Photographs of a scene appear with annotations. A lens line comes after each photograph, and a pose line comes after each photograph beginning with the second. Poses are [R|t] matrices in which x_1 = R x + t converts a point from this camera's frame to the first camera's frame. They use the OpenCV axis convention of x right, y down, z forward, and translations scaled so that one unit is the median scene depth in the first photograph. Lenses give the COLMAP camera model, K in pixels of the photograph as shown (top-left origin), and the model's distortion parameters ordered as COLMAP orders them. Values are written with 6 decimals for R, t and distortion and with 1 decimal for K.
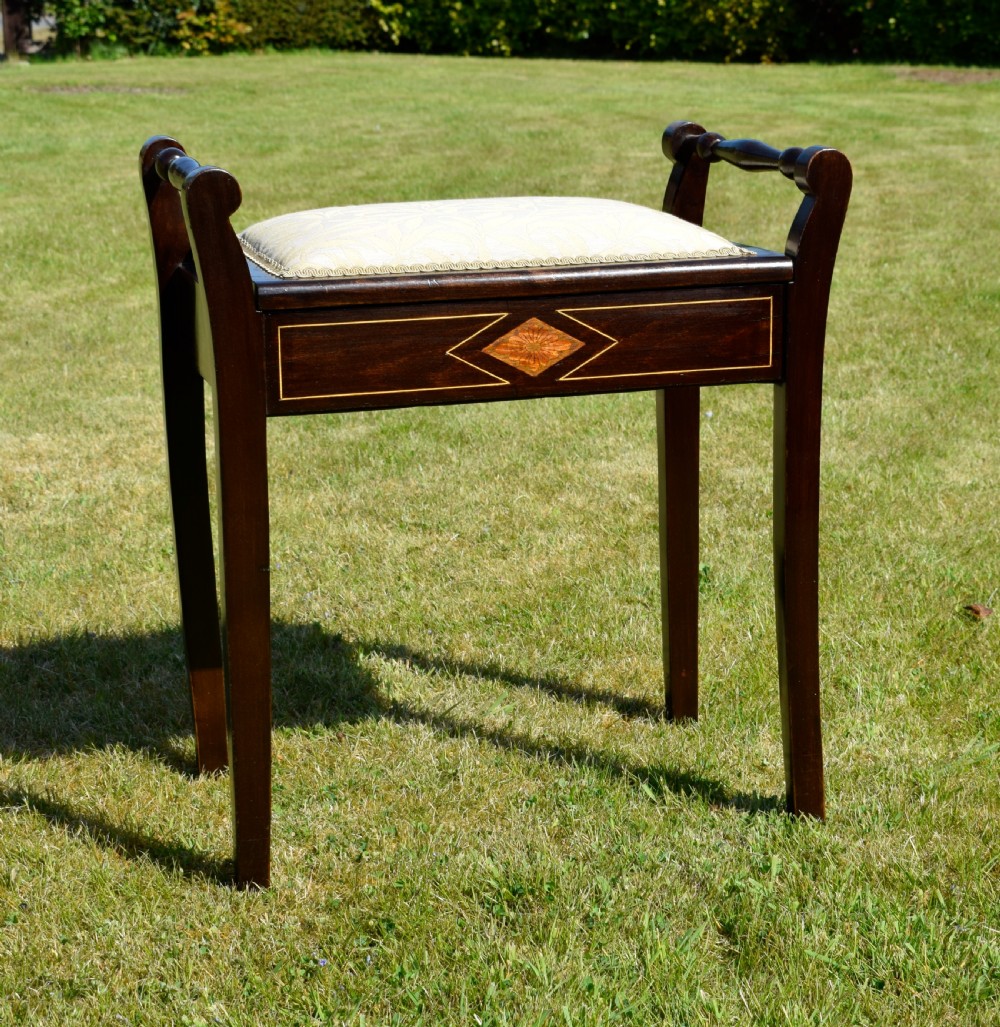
lens RADIAL K [[2358.7, 0, 601.5], [0, 2358.7, 541.8], [0, 0, 1]] dist [-0.032073, 0.000000]
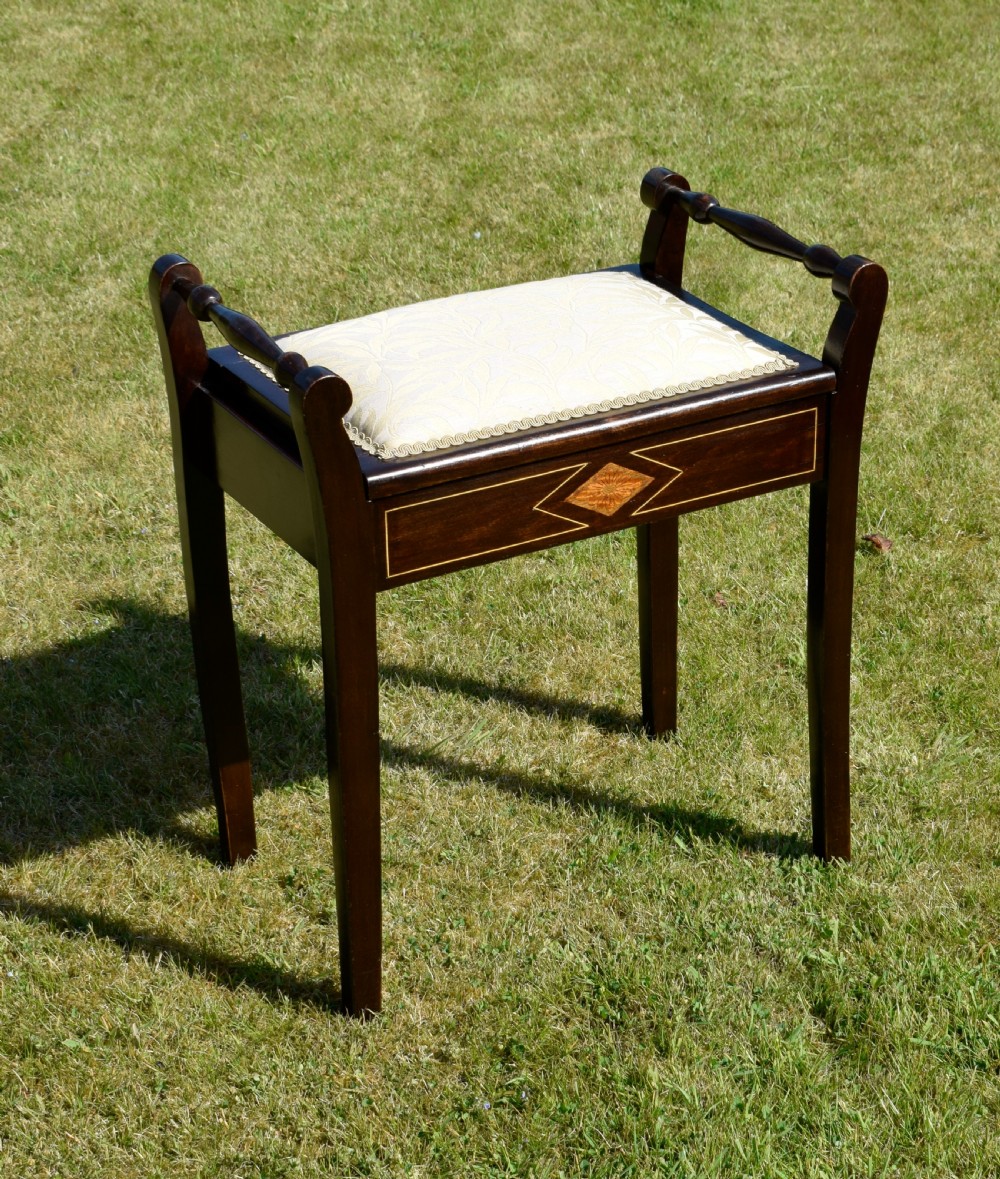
lens RADIAL K [[2726.9, 0, 598.7], [0, 2726.9, 633.8], [0, 0, 1]] dist [-0.015873, 0.000000]
pose [[0.977064, -0.092926, 0.191602, -0.228941], [0.049305, 0.974033, 0.220973, -0.243651], [-0.207161, -0.206458, 0.956274, -0.127320]]
